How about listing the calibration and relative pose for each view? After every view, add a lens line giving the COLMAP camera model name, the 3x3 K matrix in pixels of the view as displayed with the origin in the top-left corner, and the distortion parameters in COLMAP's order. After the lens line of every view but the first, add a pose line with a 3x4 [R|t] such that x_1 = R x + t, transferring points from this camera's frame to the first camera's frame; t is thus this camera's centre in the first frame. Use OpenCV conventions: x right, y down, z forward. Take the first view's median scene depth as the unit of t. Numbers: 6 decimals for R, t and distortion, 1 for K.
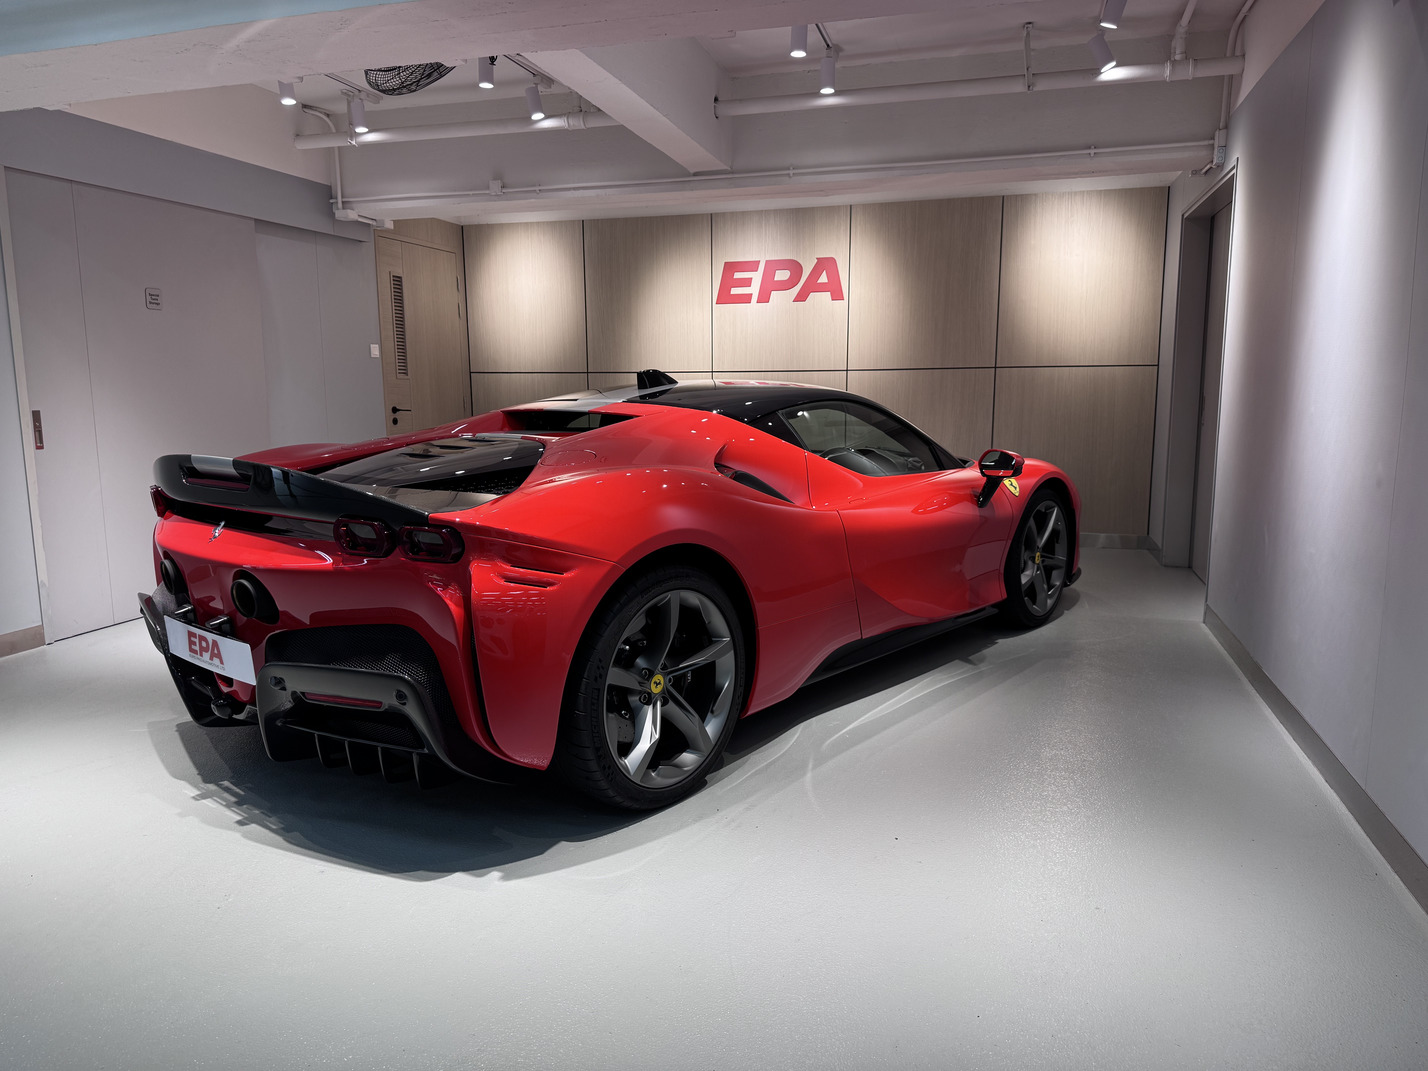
lens RADIAL K [[1019.7, 0, 714.0], [0, 1019.7, 535.5], [0, 0, 1]] dist [0.051174, -0.063055]
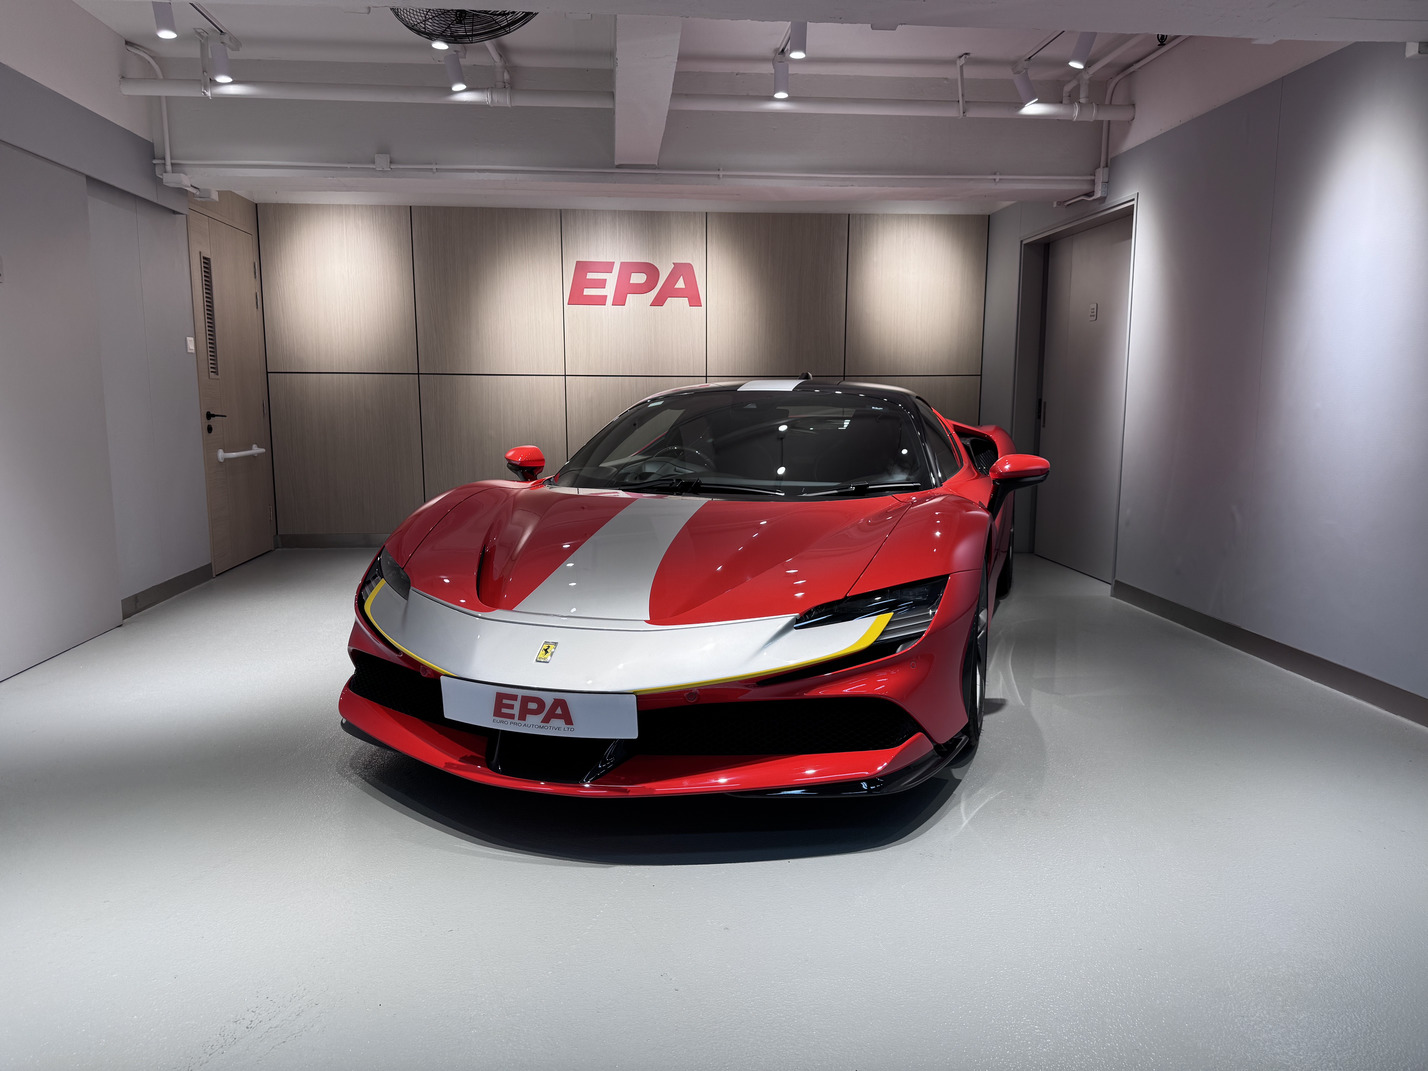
lens RADIAL K [[1004.9, 0, 714.0], [0, 1004.9, 535.5], [0, 0, 1]] dist [0.054495, -0.071093]
pose [[0.933139, -0.043579, 0.356864, -0.226643], [0.045606, 0.998956, 0.002738, -0.007710], [-0.356611, 0.013720, 0.934152, 0.077017]]
